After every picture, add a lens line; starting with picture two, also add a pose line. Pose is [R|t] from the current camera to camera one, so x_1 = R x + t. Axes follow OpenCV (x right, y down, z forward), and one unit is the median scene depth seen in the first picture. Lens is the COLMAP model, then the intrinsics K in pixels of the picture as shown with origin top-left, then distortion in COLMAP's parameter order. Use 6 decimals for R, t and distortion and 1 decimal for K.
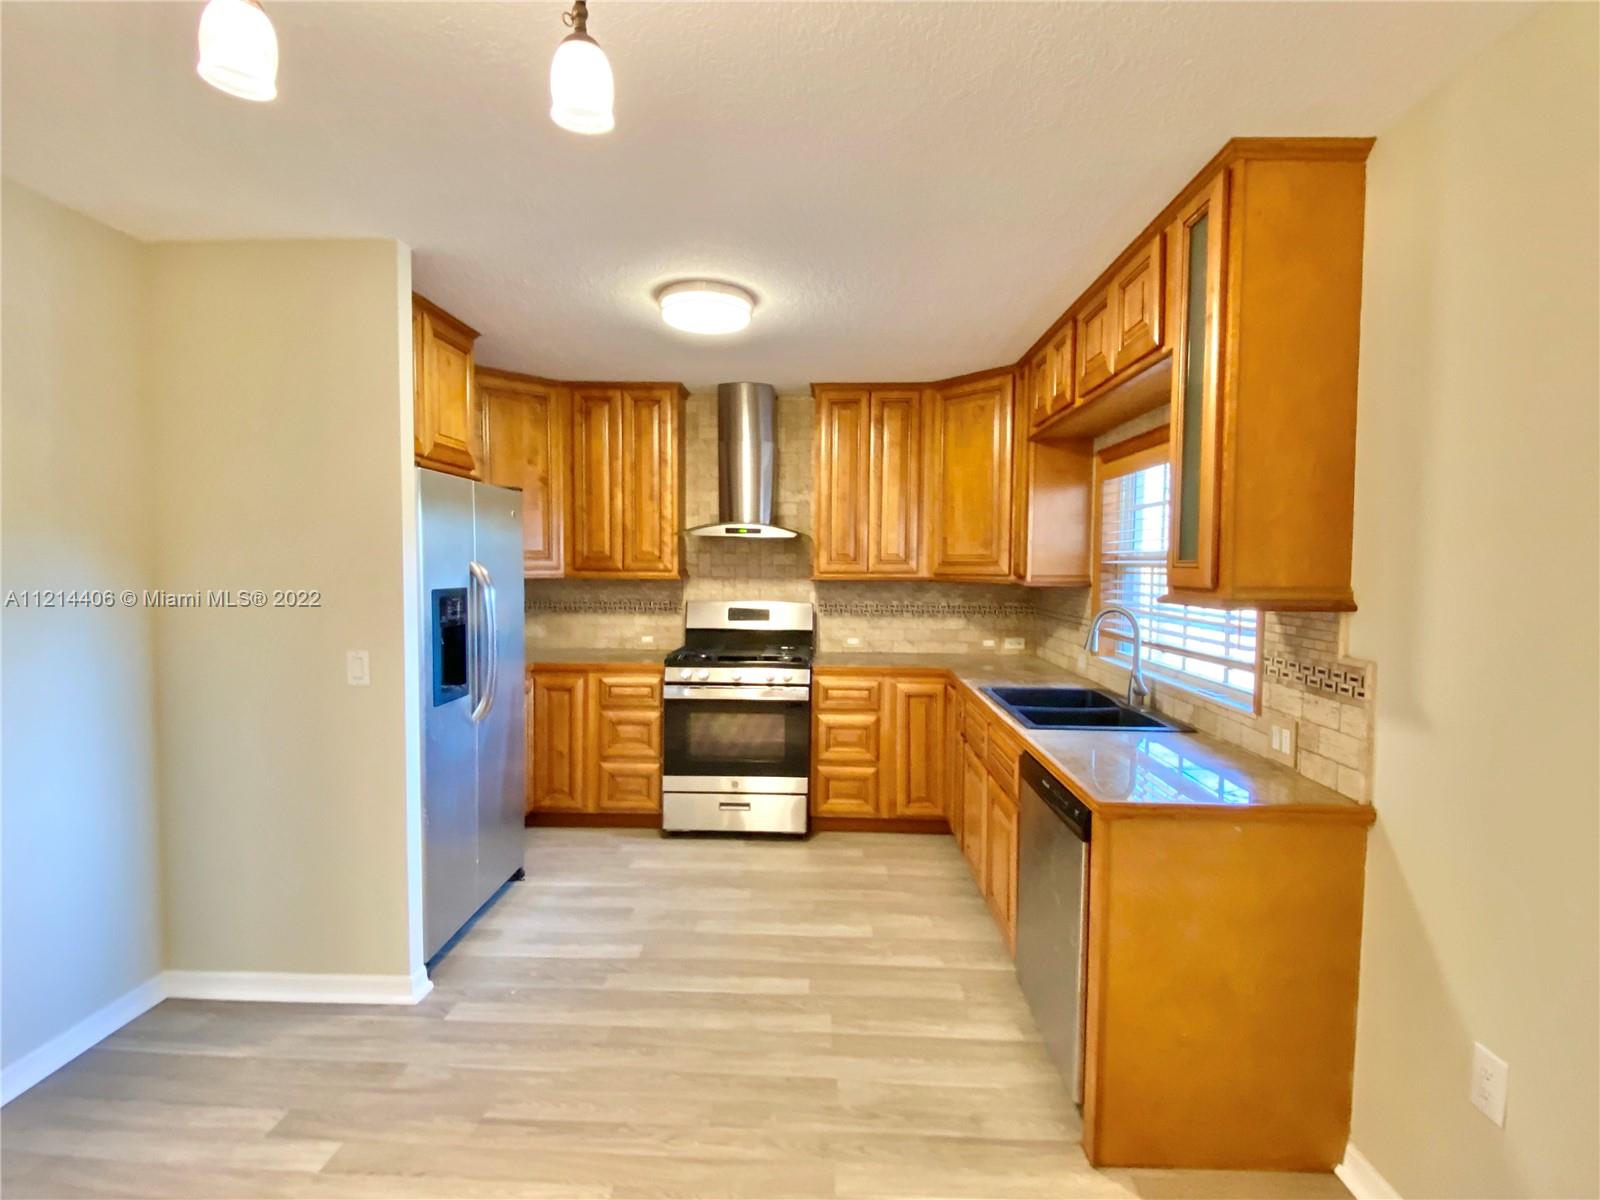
lens RADIAL K [[785.0, 0, 805.5], [0, 785.0, 598.2], [0, 0, 1]] dist [0.084307, -0.069276]
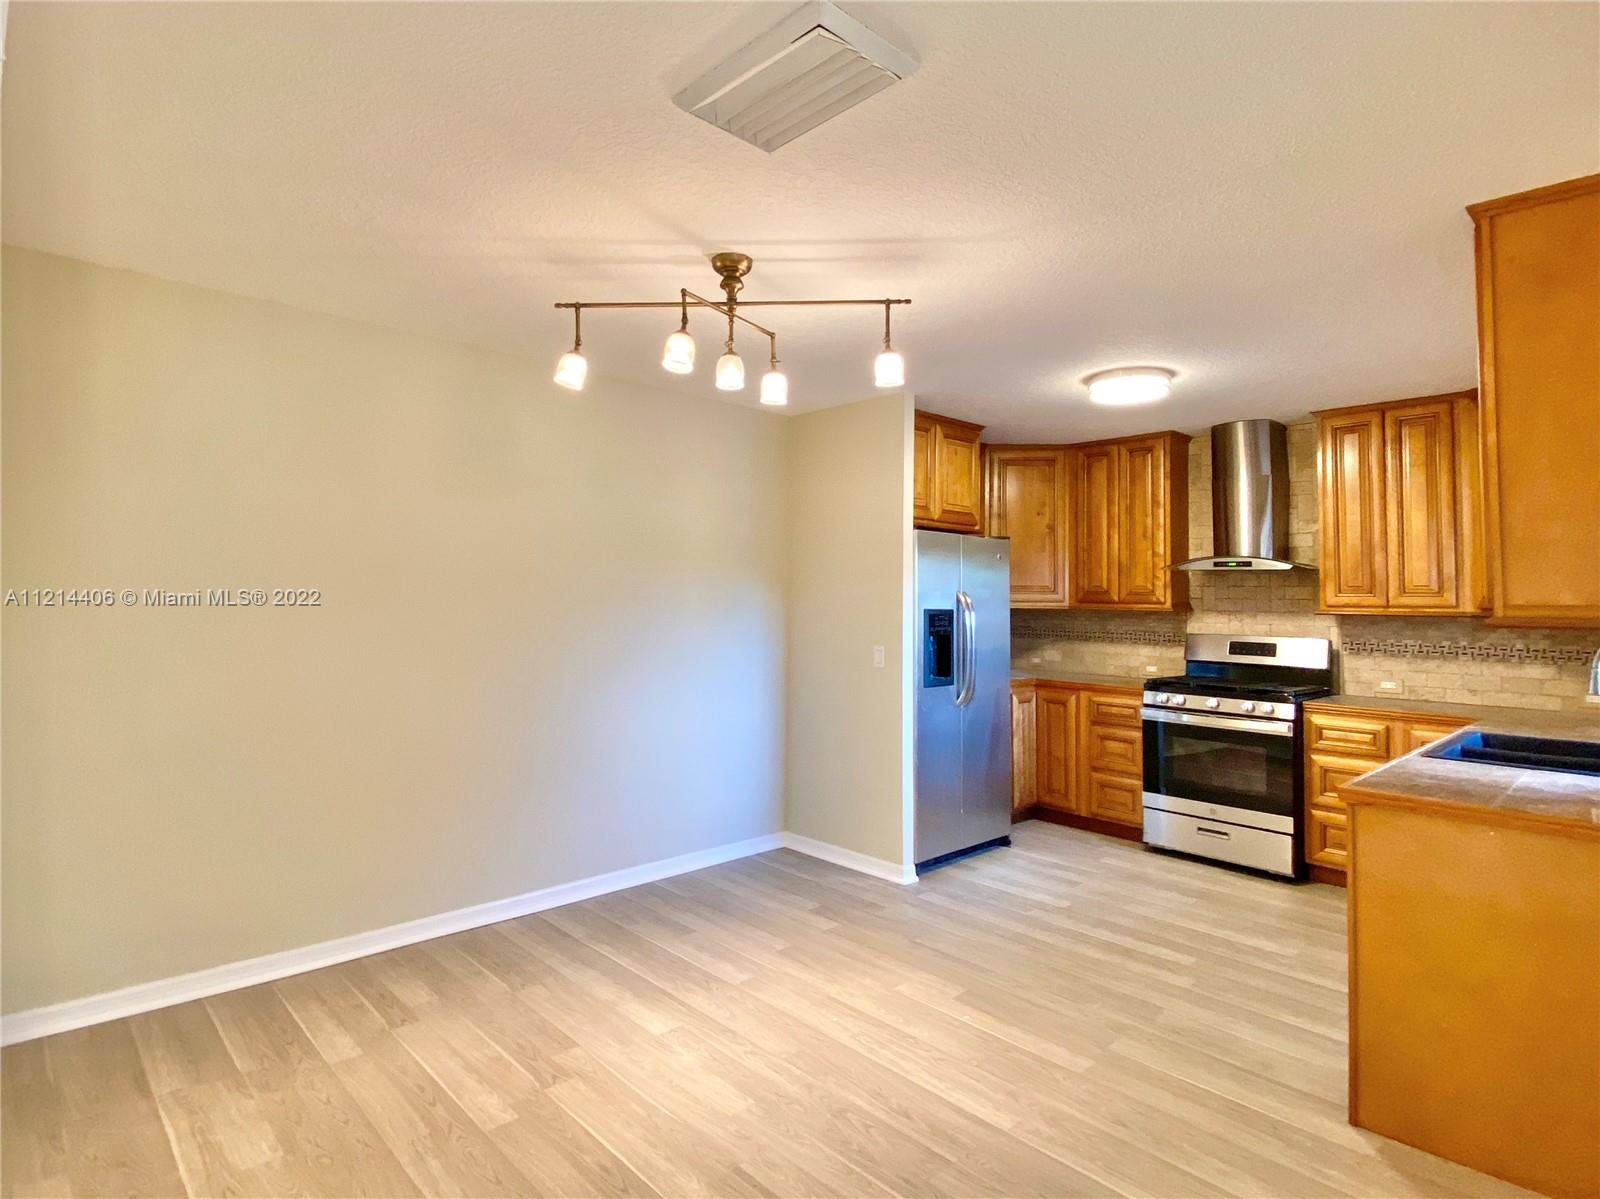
lens RADIAL K [[864.2, 0, 745.9], [0, 864.2, 552.4], [0, 0, 1]] dist [0.001113, -0.013984]
pose [[0.686562, -0.036880, -0.726135, 0.310970], [-0.043584, 0.994829, -0.091736, 0.030120], [0.725763, 0.094630, 0.681405, -0.229015]]
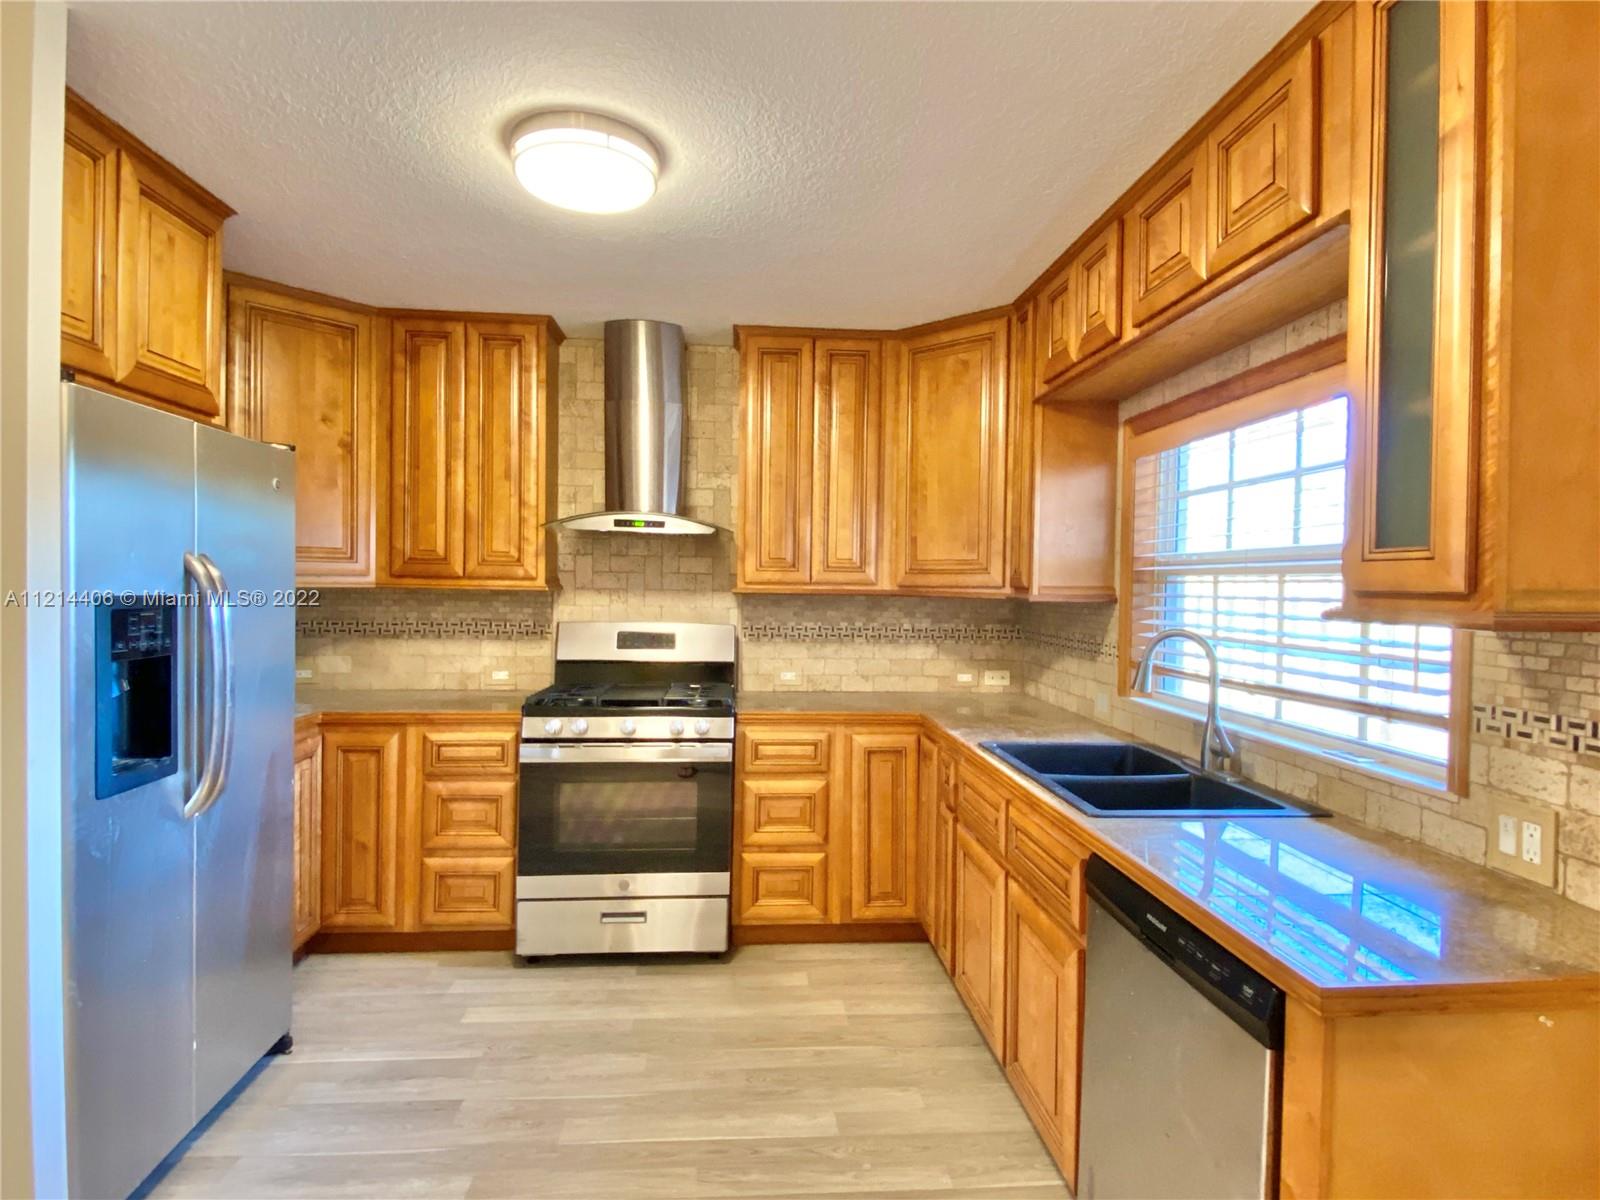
lens RADIAL K [[876.9, 0, 806.6], [0, 876.9, 596.2], [0, 0, 1]] dist [0.055739, -0.049983]
pose [[0.993348, 0.005058, 0.115043, -0.020075], [-0.001556, 0.999533, -0.030509, 0.004970], [-0.115143, 0.030127, 0.992892, 0.195497]]
